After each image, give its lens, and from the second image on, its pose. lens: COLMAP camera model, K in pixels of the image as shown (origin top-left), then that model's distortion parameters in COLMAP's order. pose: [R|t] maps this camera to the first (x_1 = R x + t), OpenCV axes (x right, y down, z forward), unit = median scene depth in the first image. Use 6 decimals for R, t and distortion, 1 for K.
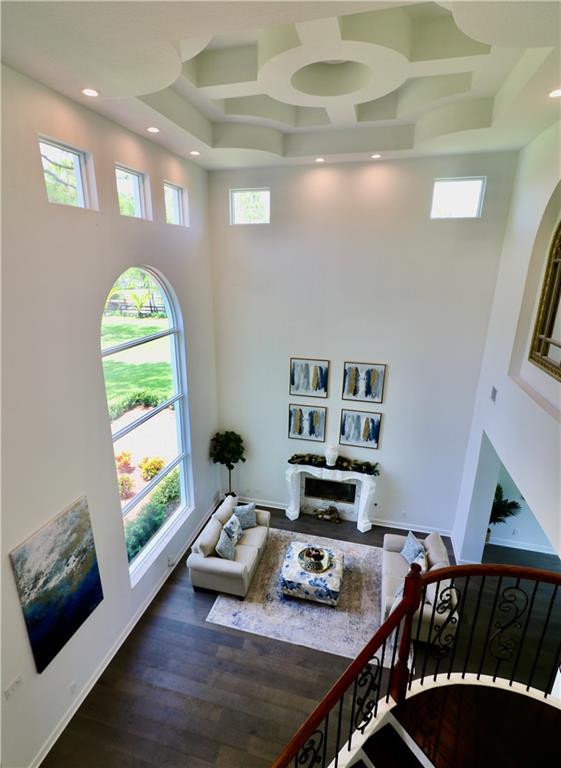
lens RADIAL K [[398.9, 0, 278.4], [0, 398.9, 389.4], [0, 0, 1]] dist [0.006586, 0.000101]
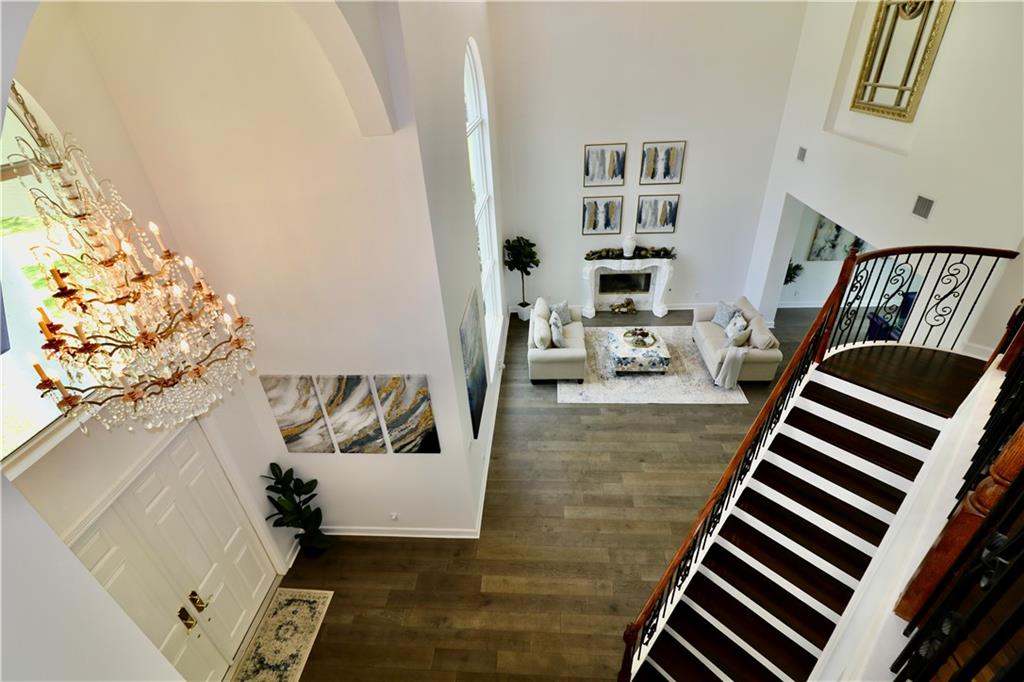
lens RADIAL K [[473.5, 0, 512.4], [0, 473.5, 333.9], [0, 0, 1]] dist [-0.004613, -0.000382]
pose [[0.978123, -0.152599, 0.141384, -0.358106], [0.117526, 0.966137, 0.229710, 0.074059], [-0.171650, -0.208069, 0.962935, -0.132225]]
